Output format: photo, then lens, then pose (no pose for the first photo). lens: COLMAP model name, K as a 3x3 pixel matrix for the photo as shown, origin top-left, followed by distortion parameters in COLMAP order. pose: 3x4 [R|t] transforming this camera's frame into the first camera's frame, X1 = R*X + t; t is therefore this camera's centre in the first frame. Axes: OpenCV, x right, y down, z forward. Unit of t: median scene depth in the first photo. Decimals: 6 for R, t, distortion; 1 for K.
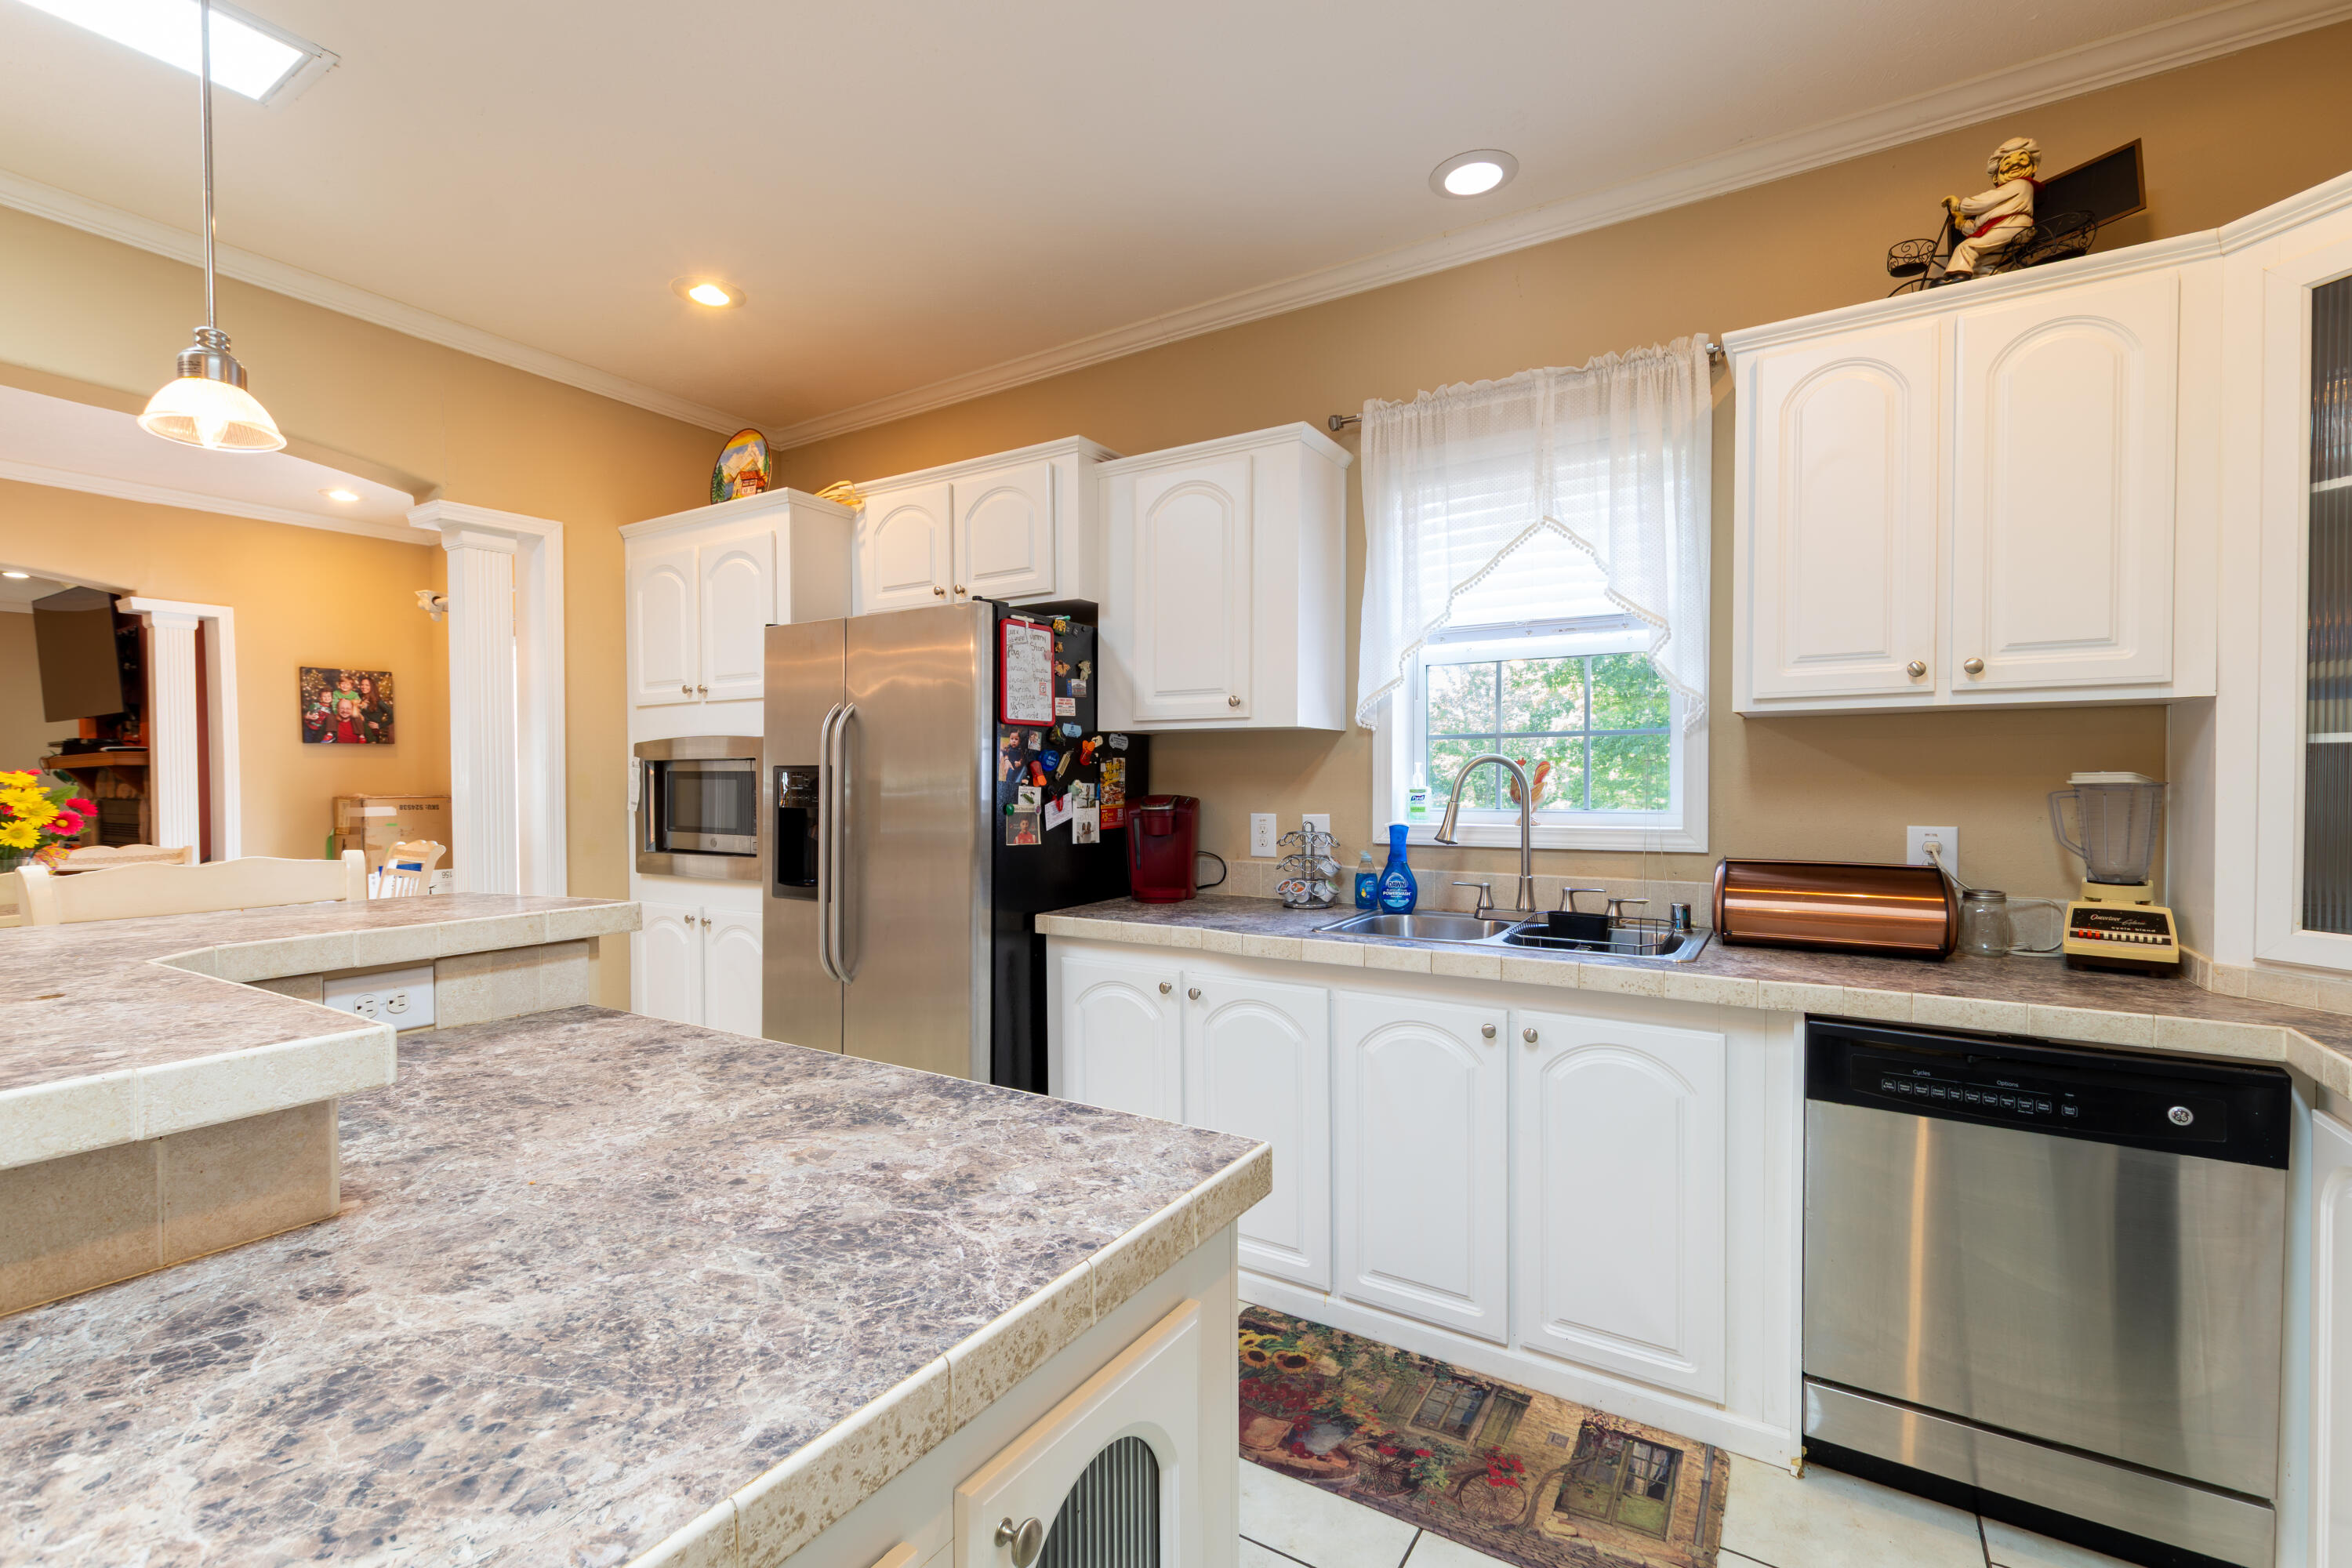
lens RADIAL K [[1023.1, 0, 1171.8], [0, 1023.1, 795.5], [0, 0, 1]] dist [0.011587, -0.005156]
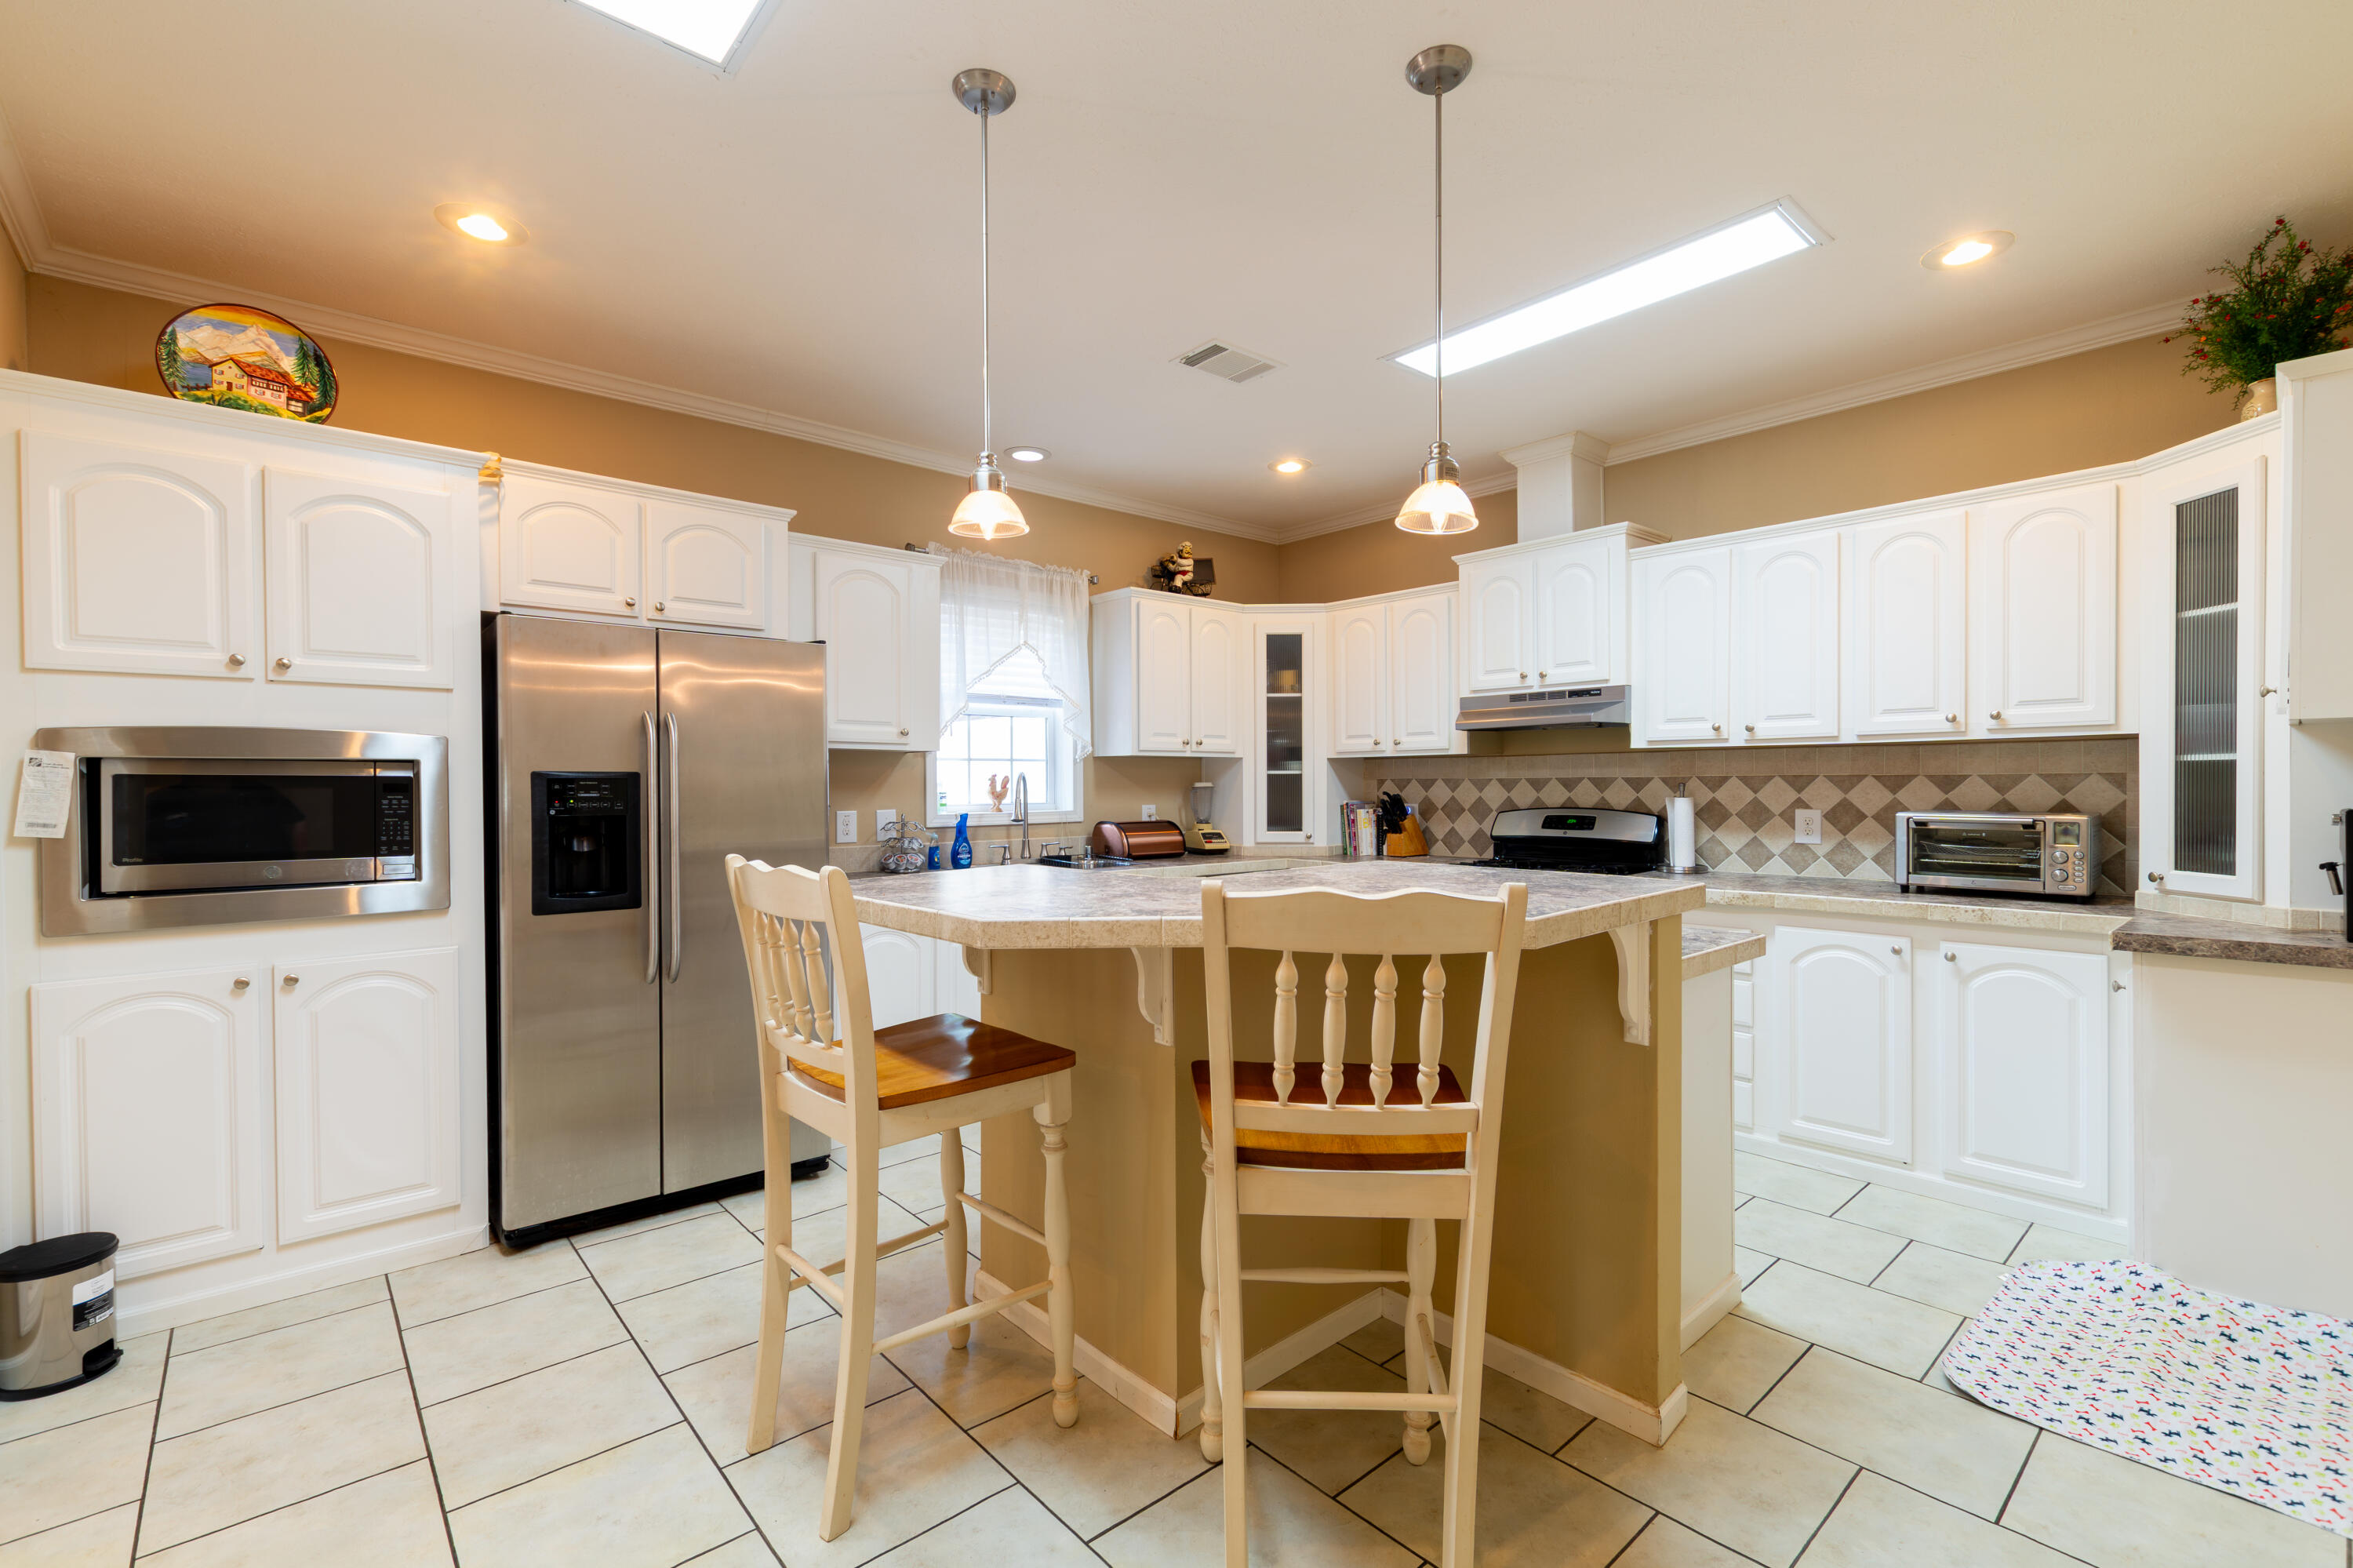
lens RADIAL K [[1030.5, 0, 1175.7], [0, 1030.5, 794.5], [0, 0, 1]] dist [0.011224, -0.004815]
pose [[0.281204, -0.008420, 0.959611, -1.447504], [0.017594, 0.999839, 0.003617, -0.001981], [-0.959487, 0.015866, 0.281307, 0.256297]]
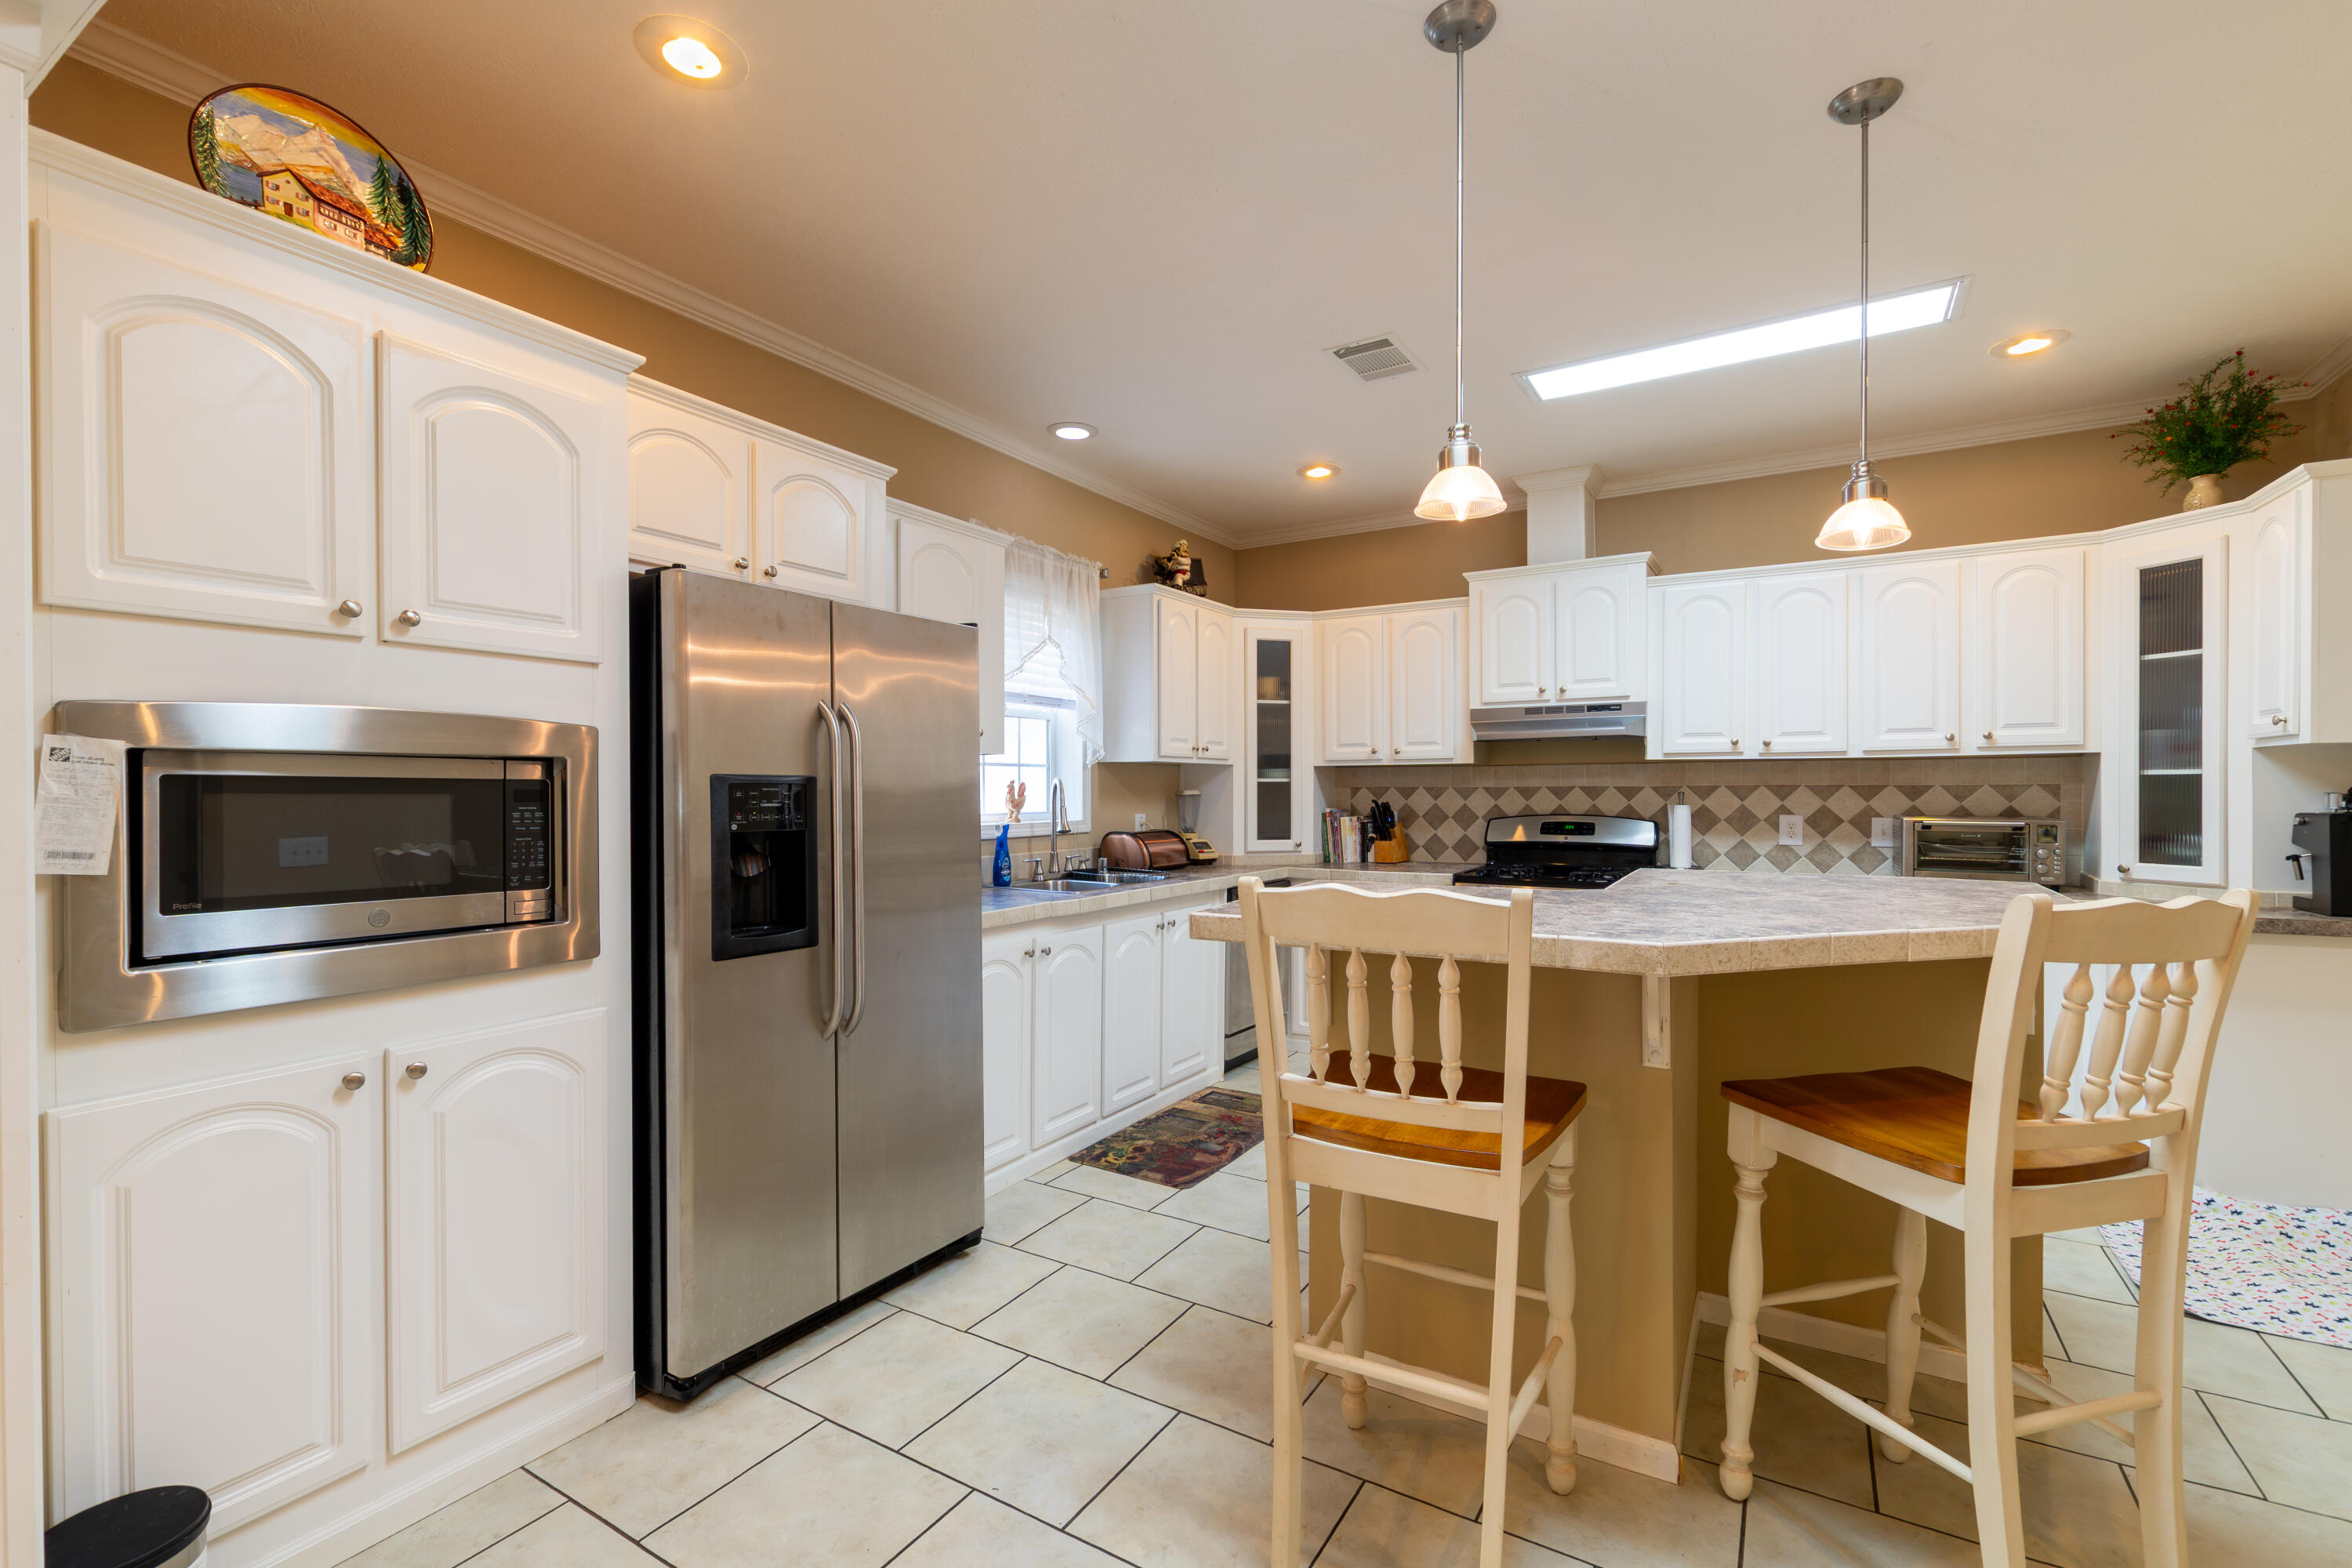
lens RADIAL K [[1023.1, 0, 1171.8], [0, 1023.1, 795.5], [0, 0, 1]] dist [0.011587, -0.005156]
pose [[-0.015132, -0.002318, 0.999883, -1.429016], [0.016846, 0.999855, 0.002572, -0.014021], [-0.999744, 0.016883, -0.015091, 0.911146]]
